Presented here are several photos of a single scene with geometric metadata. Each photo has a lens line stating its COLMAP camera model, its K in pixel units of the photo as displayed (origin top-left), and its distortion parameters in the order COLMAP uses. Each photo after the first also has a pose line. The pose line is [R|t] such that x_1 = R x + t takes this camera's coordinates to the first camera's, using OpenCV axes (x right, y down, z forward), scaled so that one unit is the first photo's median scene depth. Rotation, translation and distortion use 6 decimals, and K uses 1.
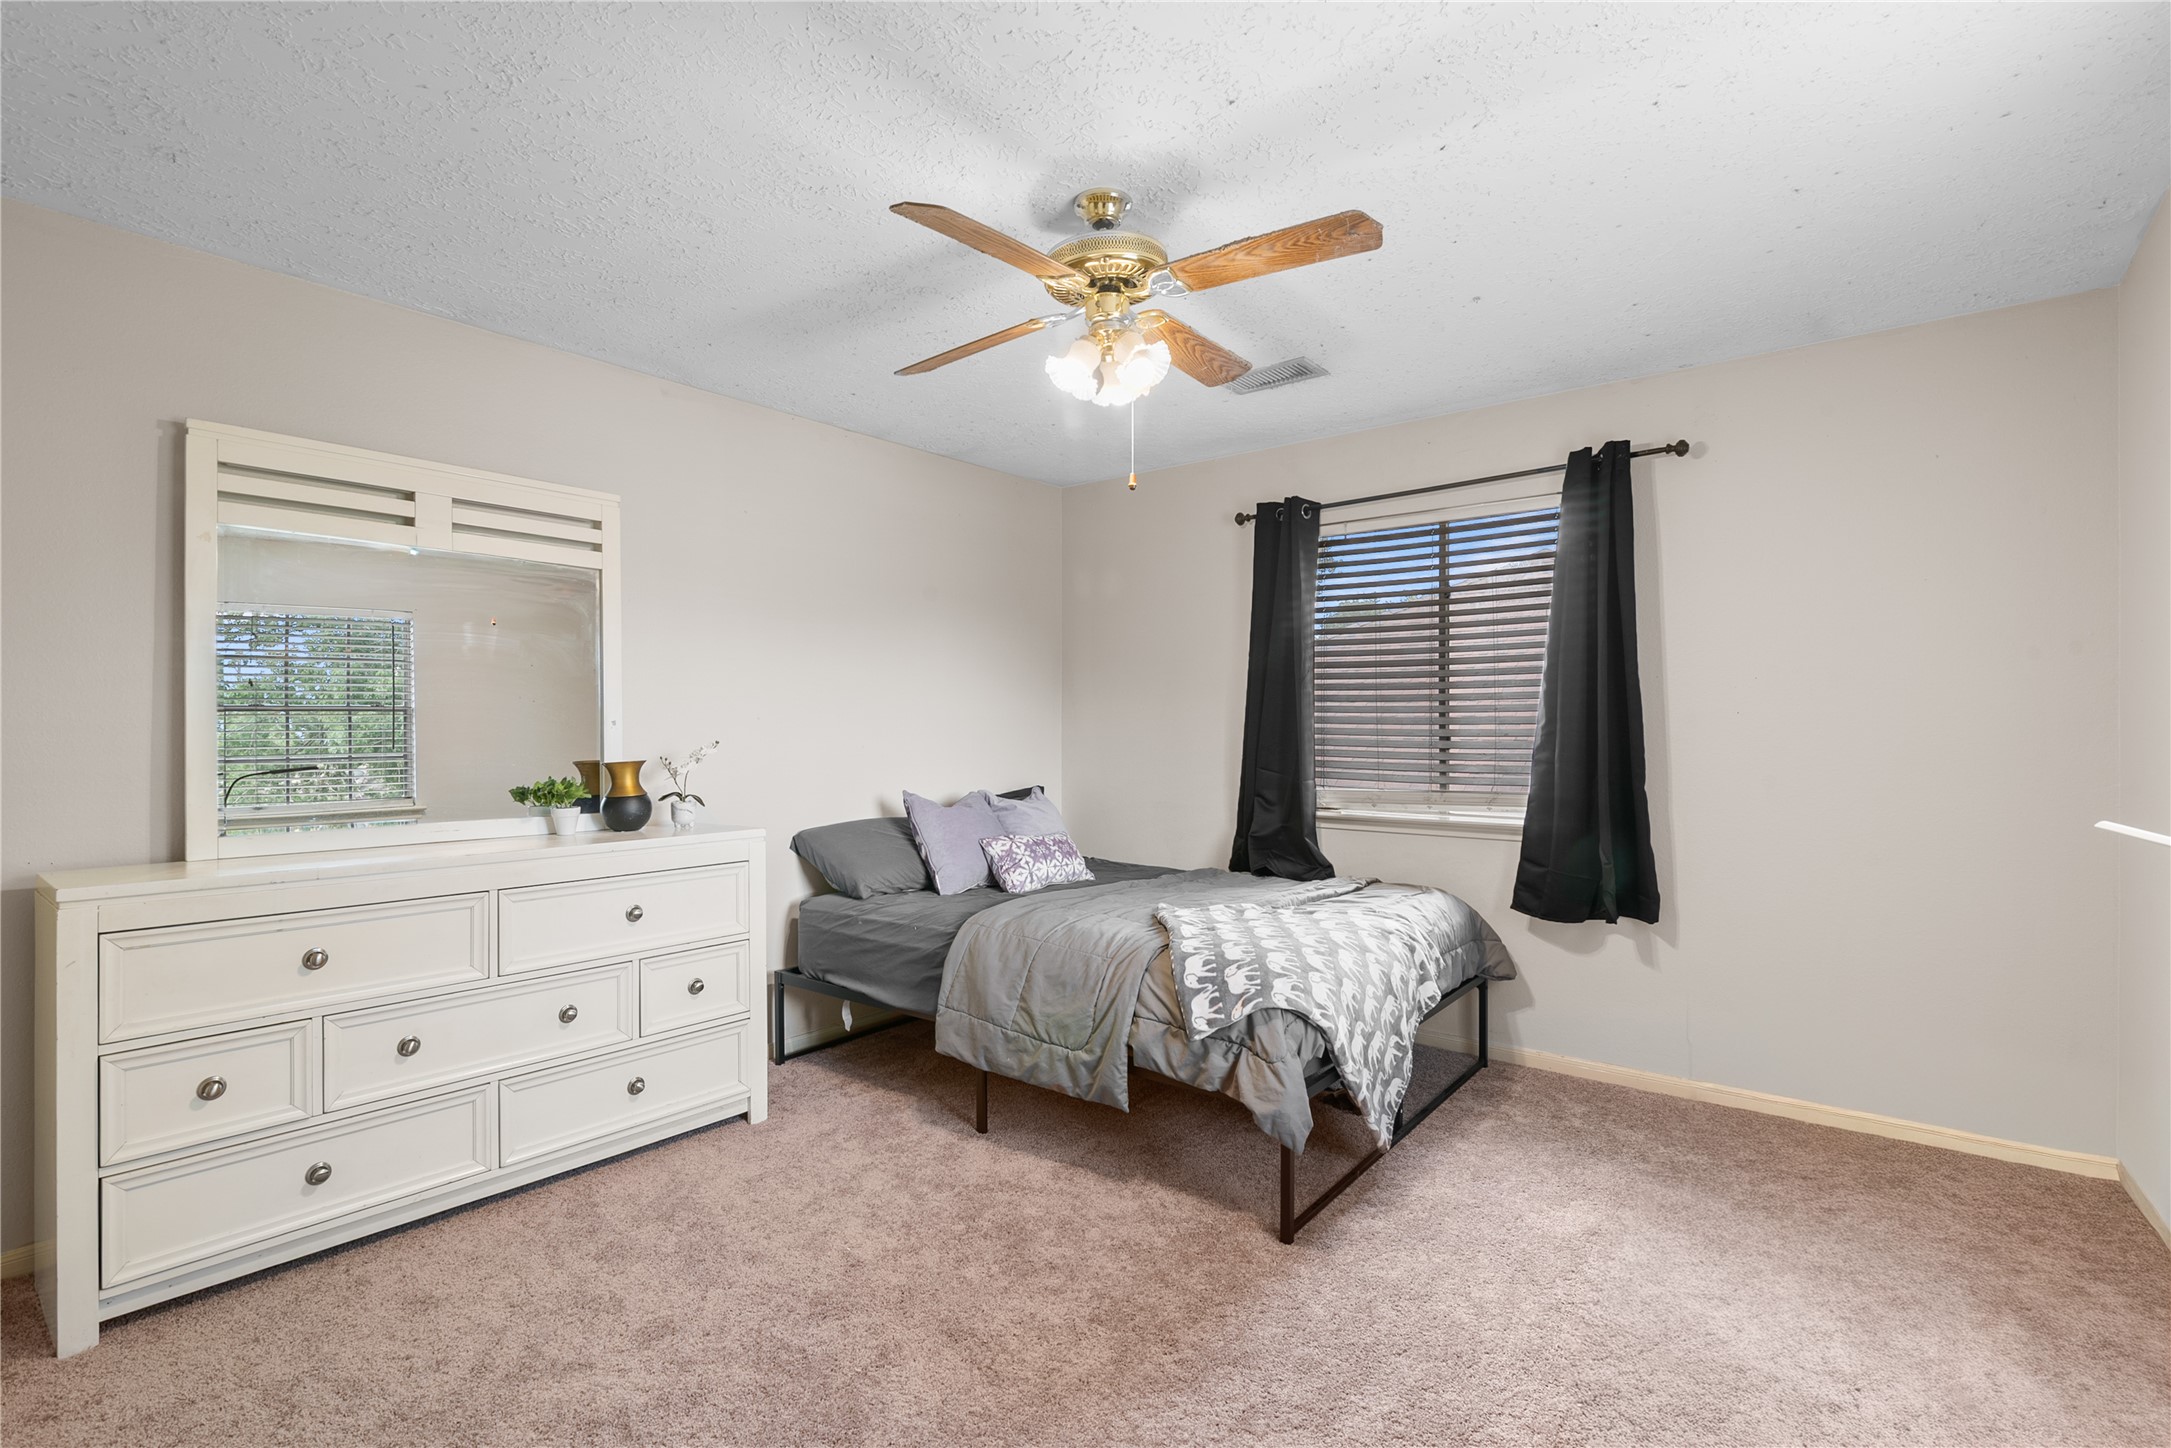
lens RADIAL K [[1001.0, 0, 1081.0], [0, 1001.0, 729.4], [0, 0, 1]] dist [-0.007750, -0.000004]
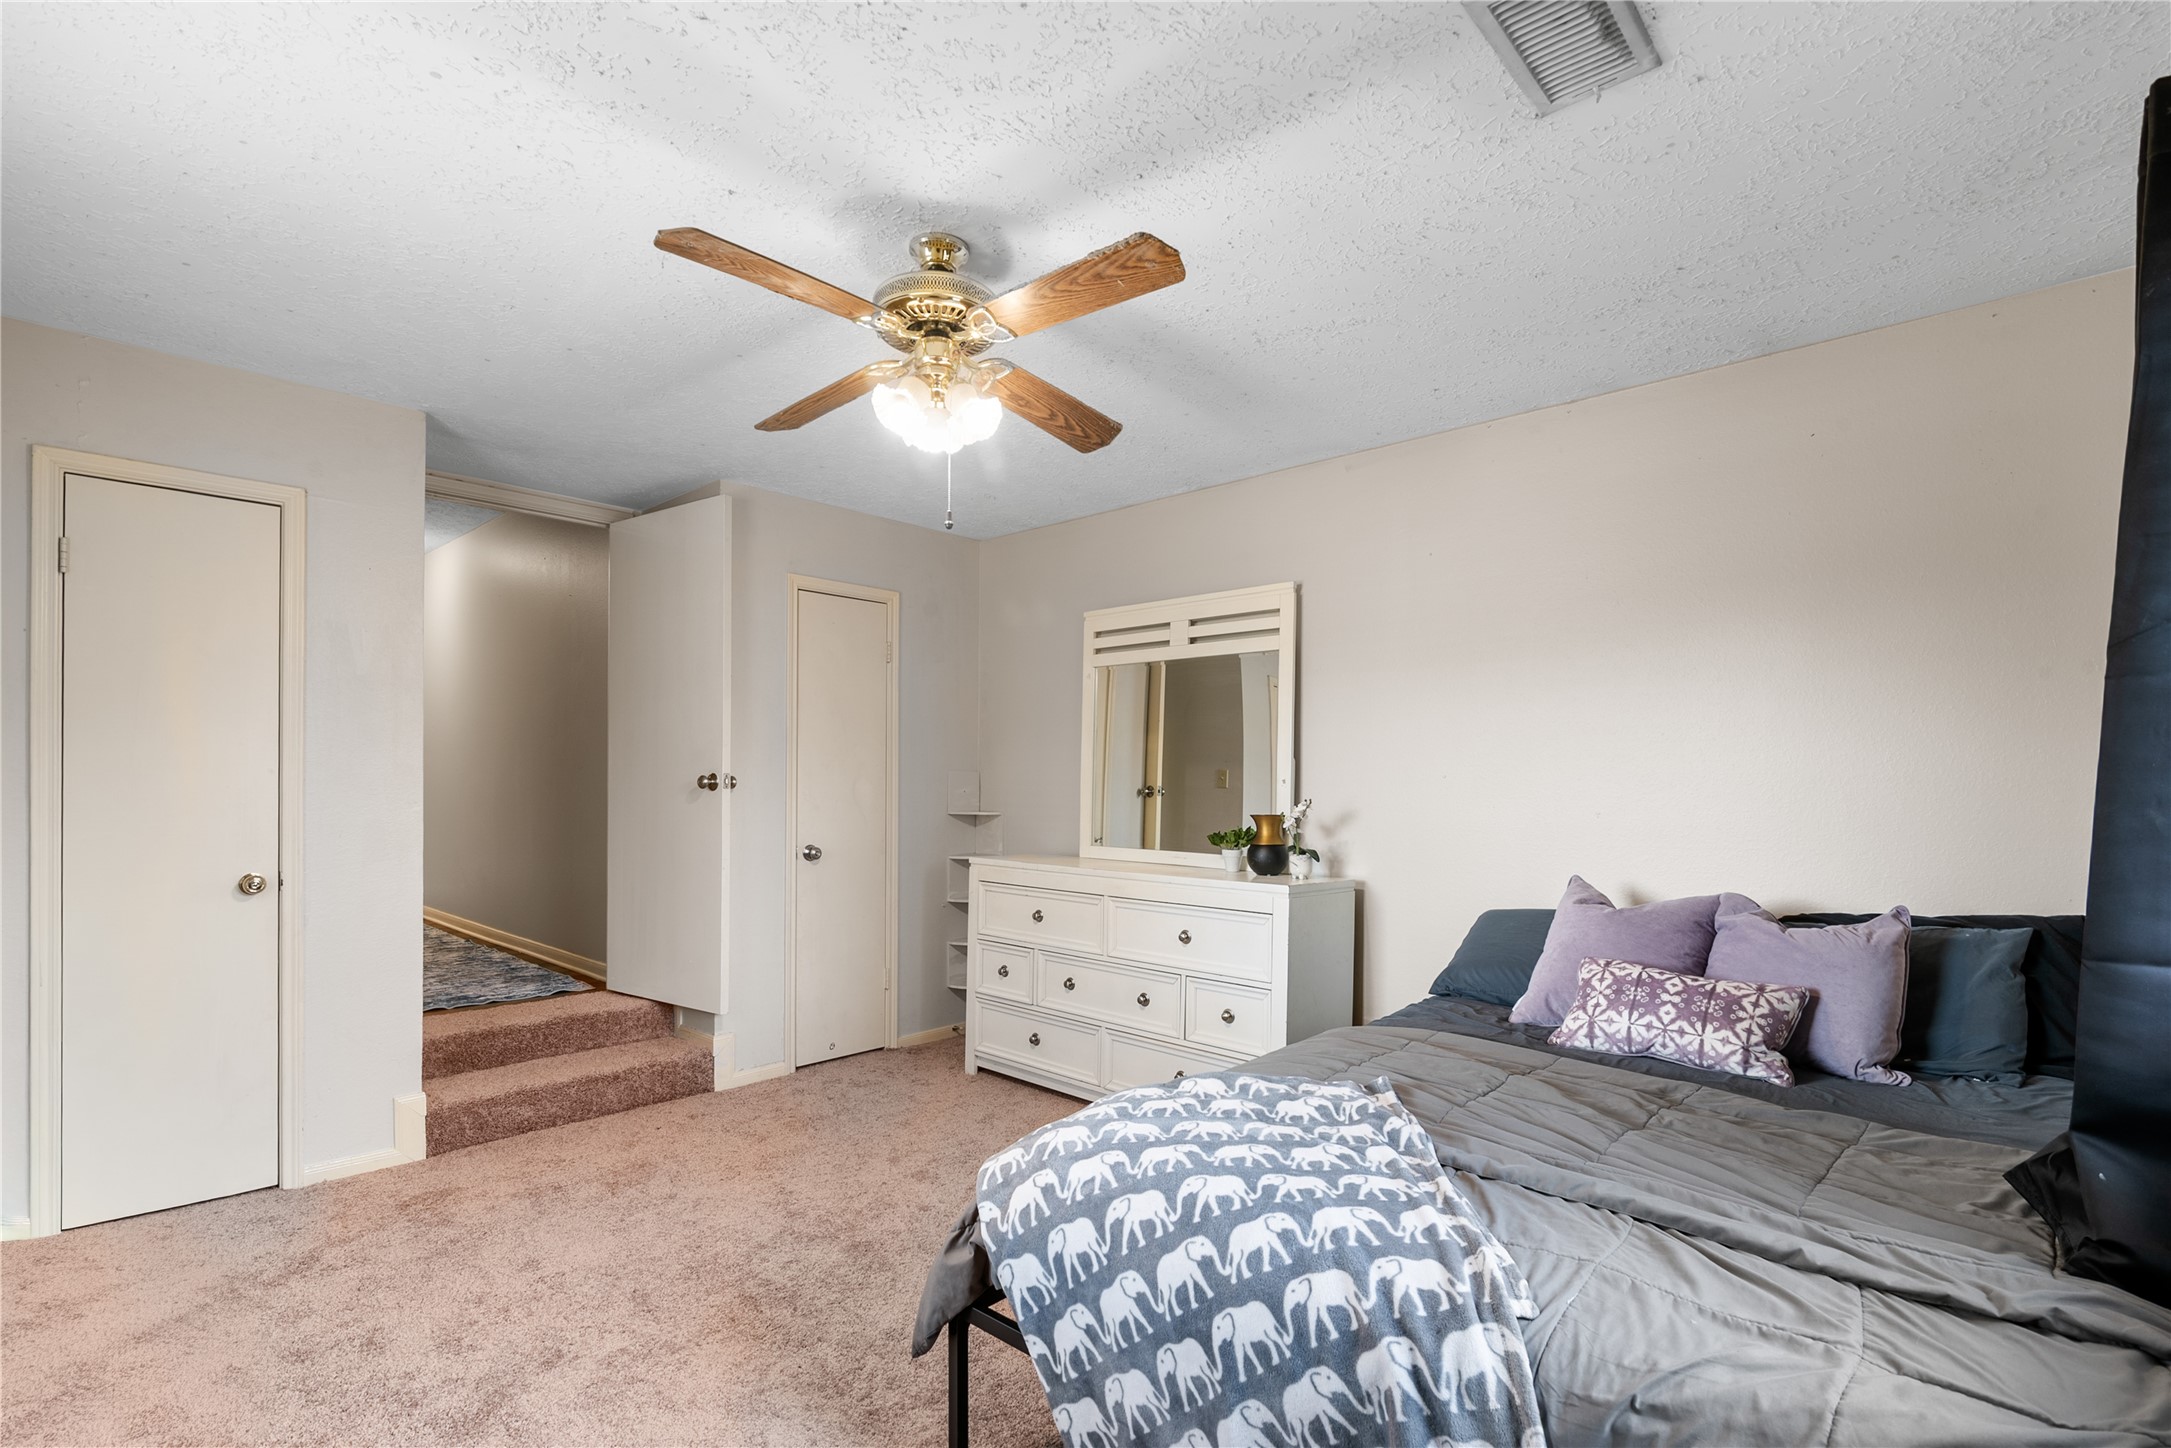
lens RADIAL K [[1001.0, 0, 1066.7], [0, 1001.0, 785.6], [0, 0, 1]] dist [-0.007750, -0.000004]
pose [[-0.082924, -0.002741, -0.996552, 0.859706], [-0.014263, 0.999897, -0.001563, 0.004263], [0.996454, 0.014085, -0.082954, 1.052366]]
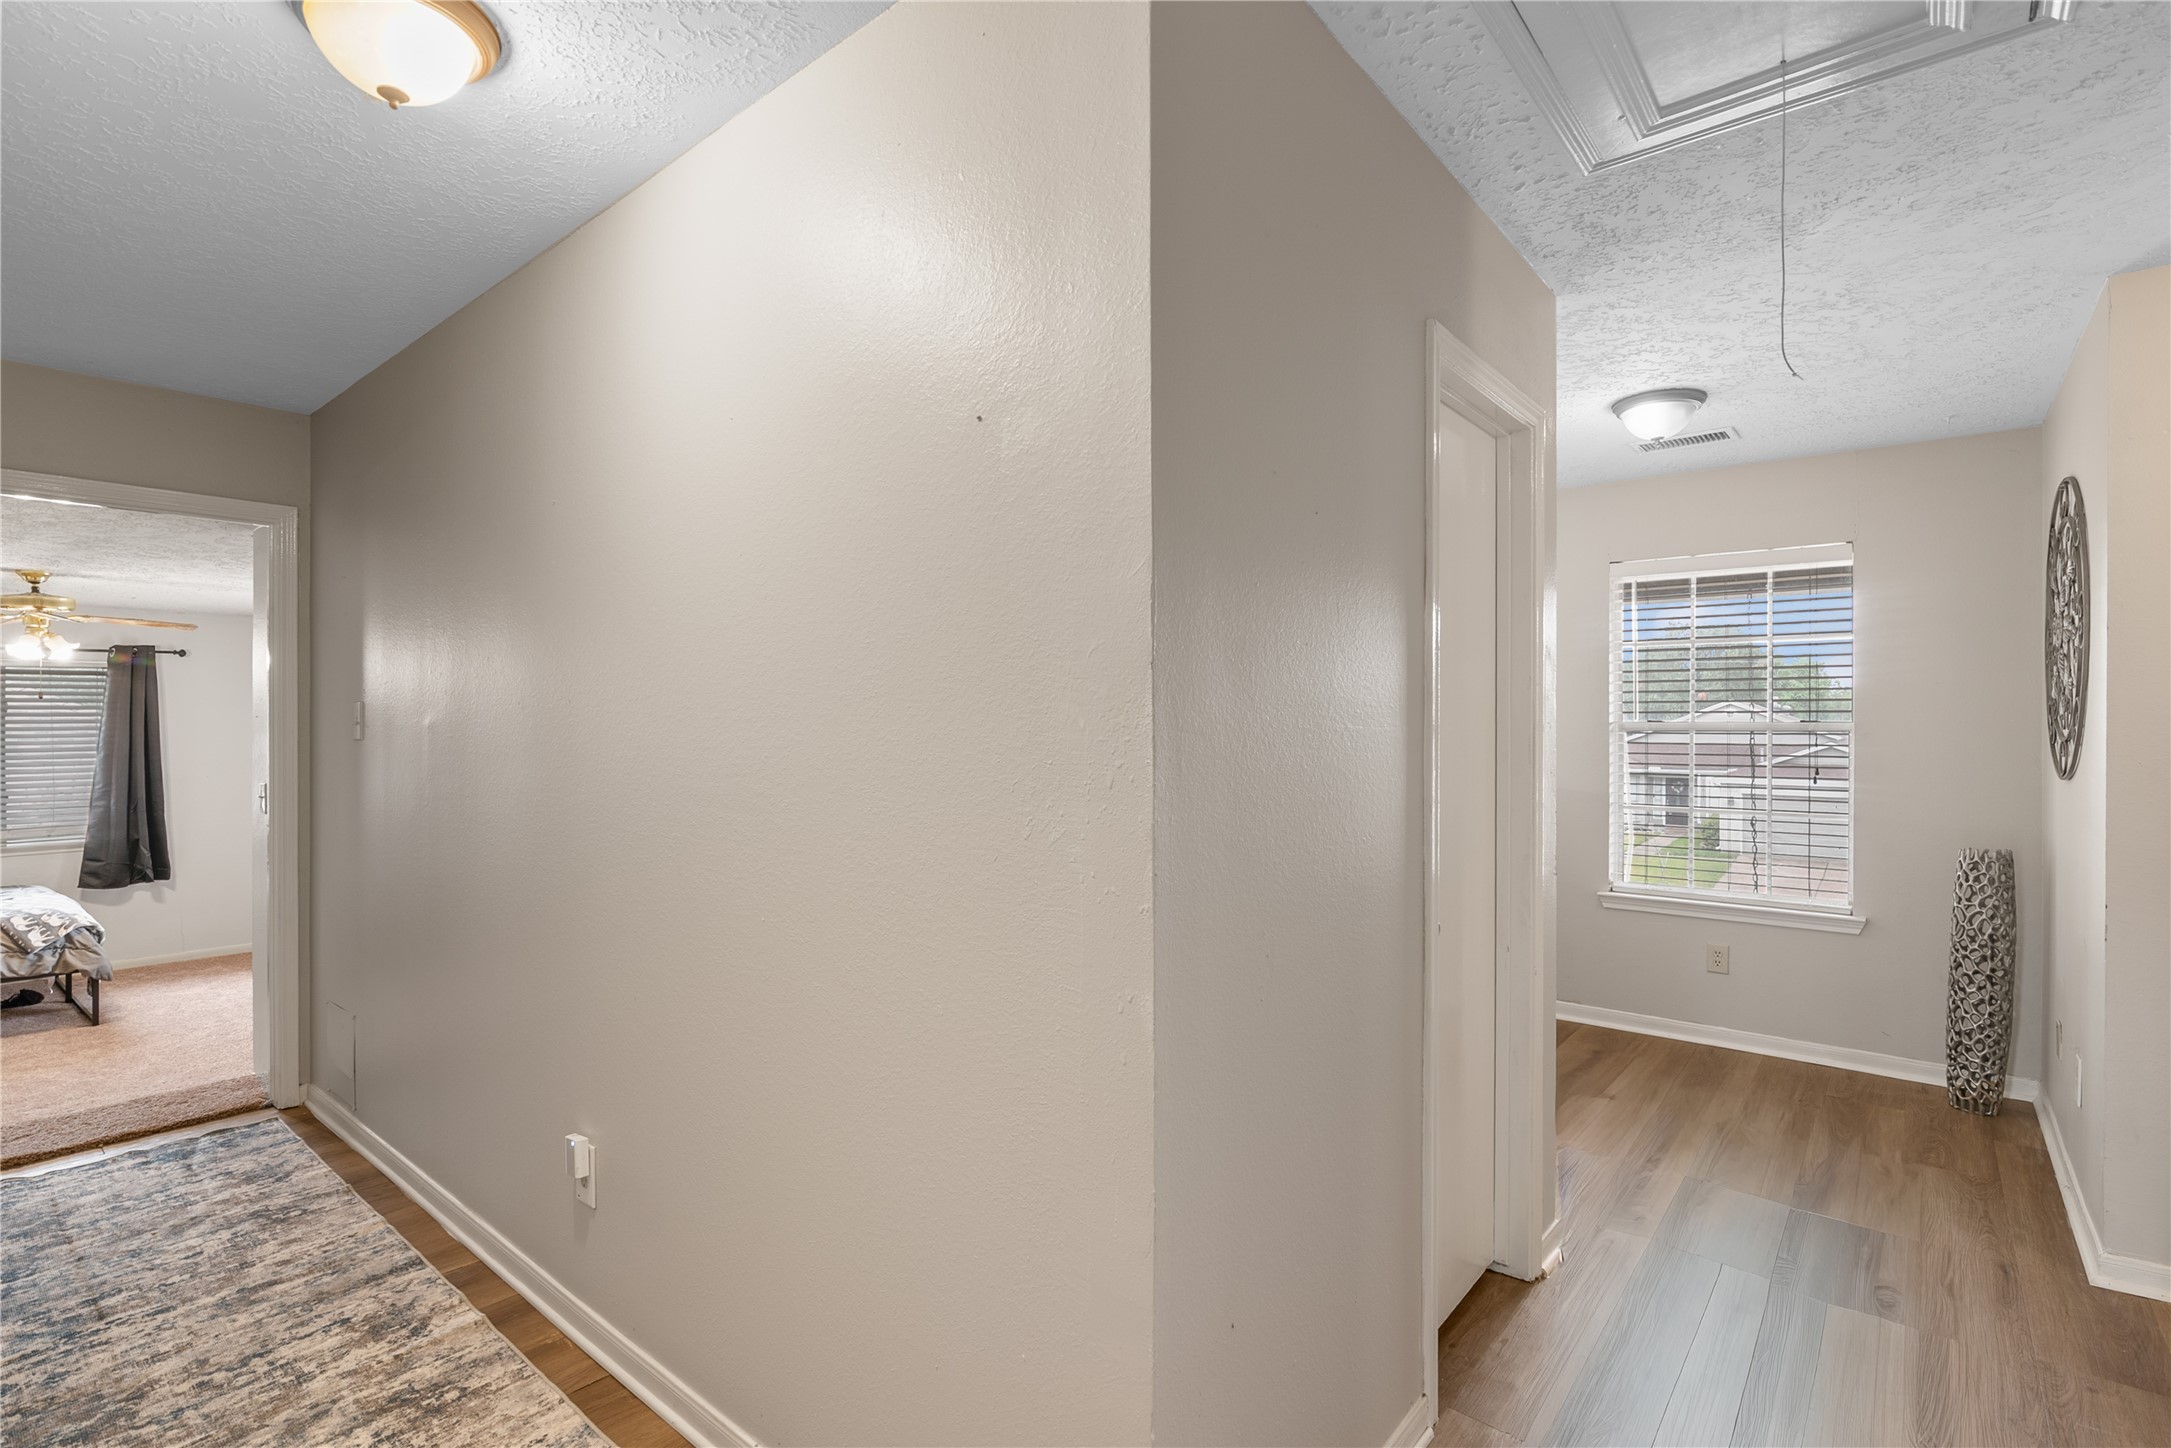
lens RADIAL K [[1001.0, 0, 1083.7], [0, 1001.0, 744.2], [0, 0, 1]] dist [-0.007750, -0.000004]
pose [[0.011683, -0.014729, 0.999823, -1.456084], [-0.001364, 0.999890, 0.014746, -0.118754], [-0.999931, -0.001536, 0.011661, -0.917348]]
